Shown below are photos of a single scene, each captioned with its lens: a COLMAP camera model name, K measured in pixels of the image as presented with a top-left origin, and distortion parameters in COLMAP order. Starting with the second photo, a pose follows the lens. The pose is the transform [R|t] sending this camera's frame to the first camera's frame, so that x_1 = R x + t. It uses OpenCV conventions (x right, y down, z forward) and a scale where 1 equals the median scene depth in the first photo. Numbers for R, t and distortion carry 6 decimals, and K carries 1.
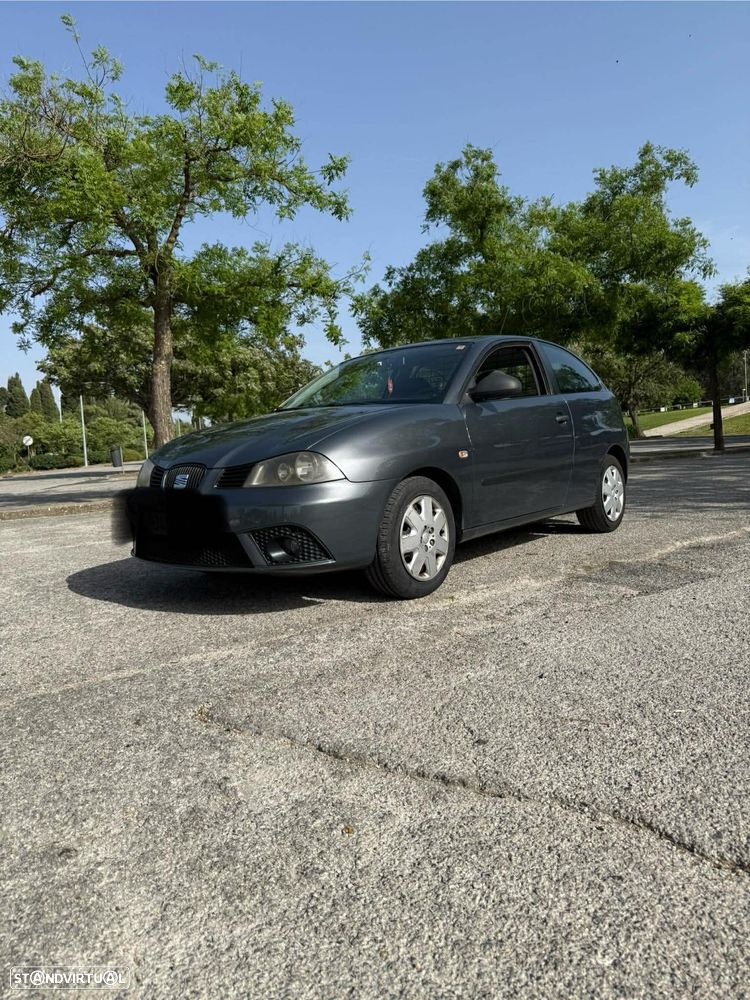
lens RADIAL K [[692.3, 0, 373.9], [0, 692.3, 521.5], [0, 0, 1]] dist [0.032175, 0.000242]
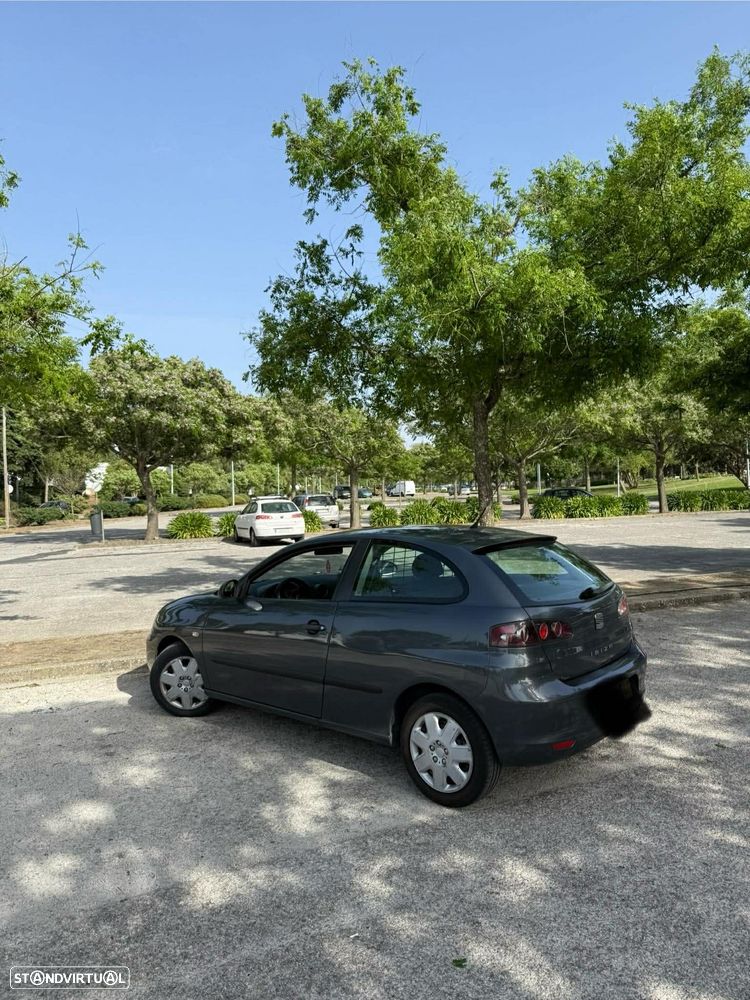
lens RADIAL K [[703.3, 0, 375.0], [0, 703.3, 500.0], [0, 0, 1]] dist [0.041123, -0.063759]
pose [[0.981590, 0.025034, -0.189352, 0.259895], [-0.041369, 0.995706, -0.082812, -0.134089], [0.186466, 0.089121, 0.978411, 0.460957]]
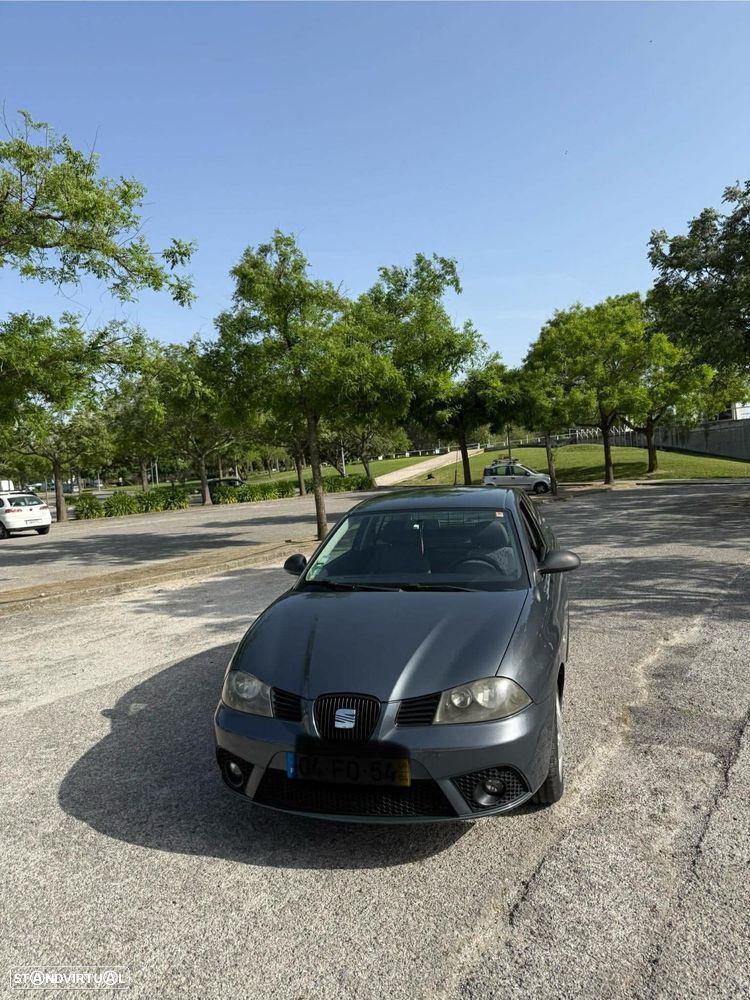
lens RADIAL K [[682.1, 0, 373.6], [0, 682.1, 535.3], [0, 0, 1]] dist [0.039408, 0.000447]
pose [[0.917956, -0.041450, 0.394510, -0.147886], [0.054260, 0.998298, -0.021366, -0.069565], [-0.392953, 0.041019, 0.918643, 0.045735]]
